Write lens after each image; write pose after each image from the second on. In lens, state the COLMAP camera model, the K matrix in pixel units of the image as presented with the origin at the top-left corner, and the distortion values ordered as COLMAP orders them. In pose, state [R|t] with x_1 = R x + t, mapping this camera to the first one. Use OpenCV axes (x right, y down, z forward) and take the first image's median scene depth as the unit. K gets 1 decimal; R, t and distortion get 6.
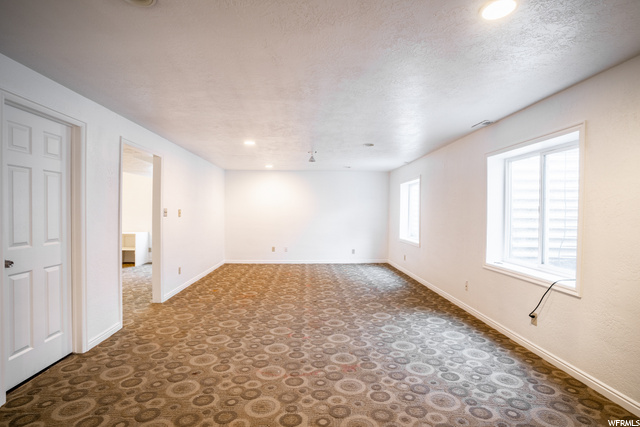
lens RADIAL K [[309.6, 0, 320.1], [0, 309.6, 213.6], [0, 0, 1]] dist [-0.002097, -0.000031]
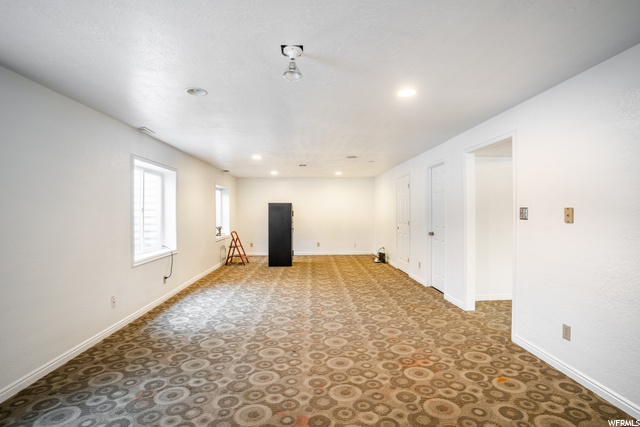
lens RADIAL K [[309.6, 0, 320.9], [0, 309.6, 212.5], [0, 0, 1]] dist [-0.002097, -0.000031]
pose [[-0.999957, 0.000165, 0.009254, -0.097502], [0.000244, 0.999964, 0.008536, -0.013034], [-0.009252, 0.008538, -0.999921, 2.055288]]
